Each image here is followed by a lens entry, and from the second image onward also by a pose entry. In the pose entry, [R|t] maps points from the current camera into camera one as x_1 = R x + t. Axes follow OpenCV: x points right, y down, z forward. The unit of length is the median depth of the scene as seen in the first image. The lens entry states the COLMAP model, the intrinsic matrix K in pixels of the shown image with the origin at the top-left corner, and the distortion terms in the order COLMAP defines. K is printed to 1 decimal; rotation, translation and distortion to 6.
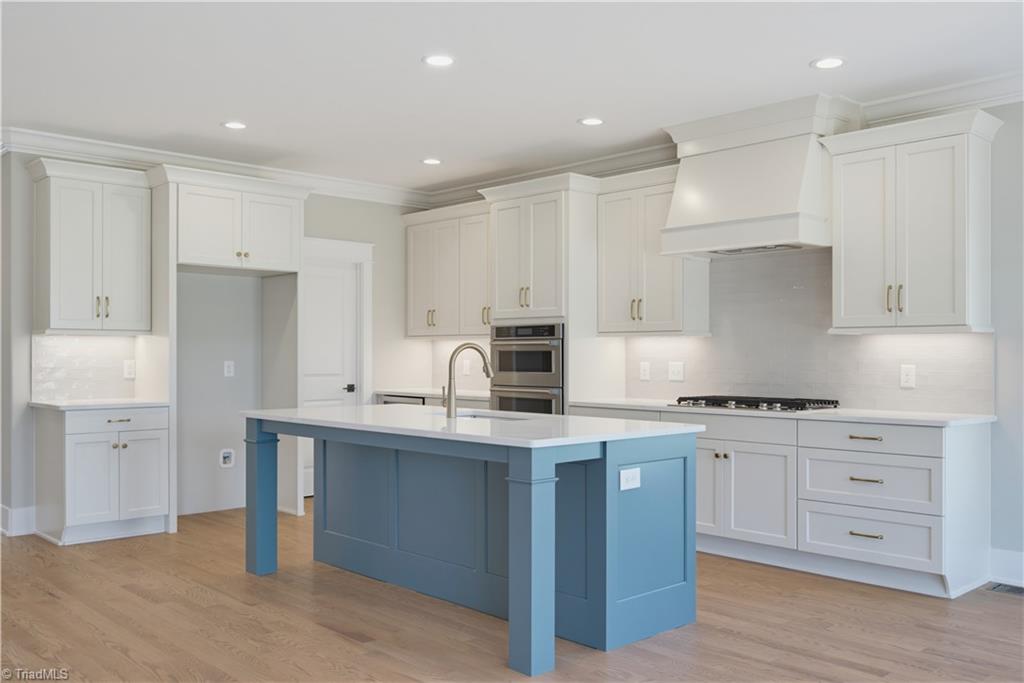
lens RADIAL K [[911.5, 0, 513.0], [0, 911.5, 354.1], [0, 0, 1]] dist [-0.003823, 0.001610]
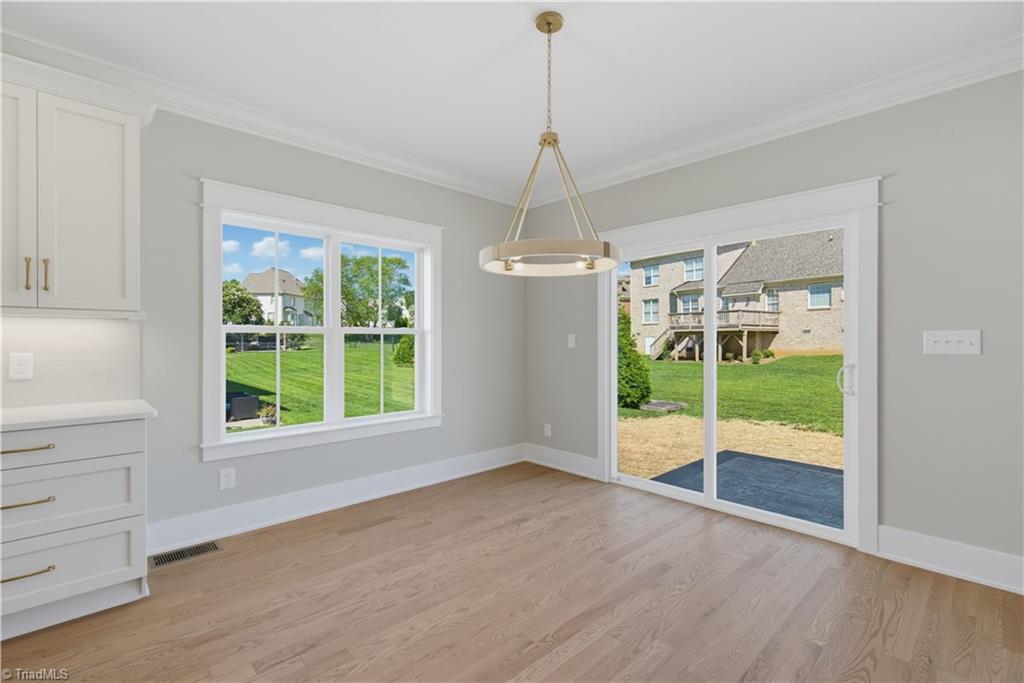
lens RADIAL K [[467.6, 0, 516.7], [0, 467.6, 338.1], [0, 0, 1]] dist [-0.004207, -0.001614]
pose [[0.003357, 0.000612, 0.999994, -0.006005], [-0.001884, 0.999998, -0.000605, -0.002305], [-0.999993, -0.001882, 0.003358, 0.478059]]
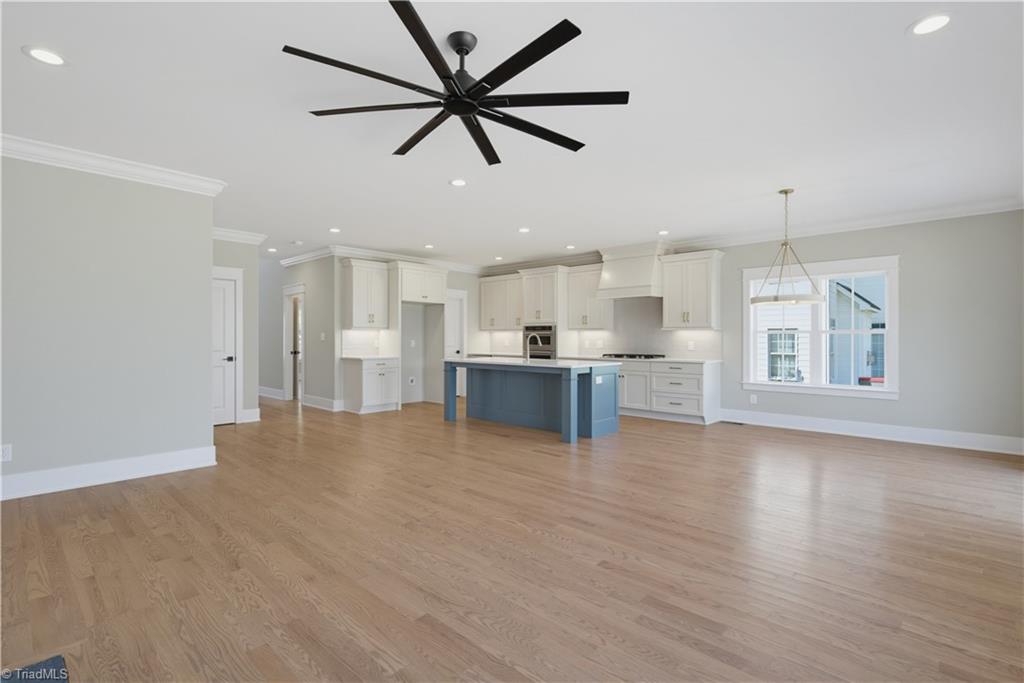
lens RADIAL K [[488.5, 0, 512.8], [0, 488.5, 335.7], [0, 0, 1]] dist [0.002464, 0.000510]
pose [[0.997762, 0.000552, 0.066864, -0.164876], [-0.000269, 0.999991, -0.004236, 0.000783], [-0.066865, 0.004208, 0.997753, -0.356854]]
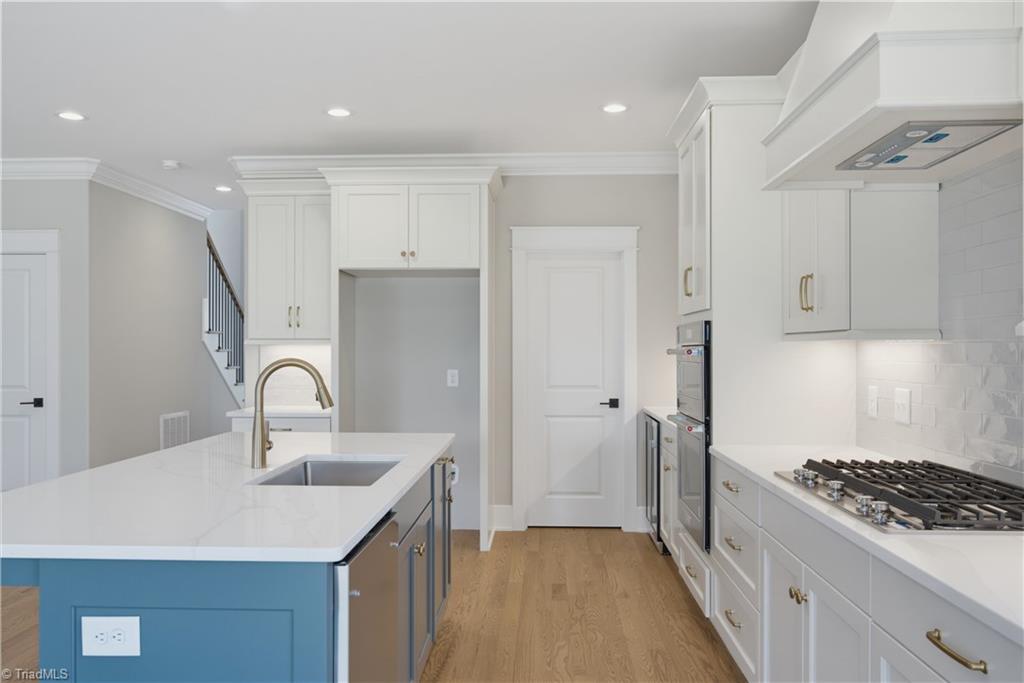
lens RADIAL K [[829.0, 0, 504.0], [0, 829.0, 347.5], [0, 0, 1]] dist [-0.003074, -0.000409]
pose [[0.690153, -0.002536, -0.723659, 0.403409], [0.000170, 0.999994, -0.003343, -0.014594], [0.723664, 0.002183, 0.690149, 0.550973]]
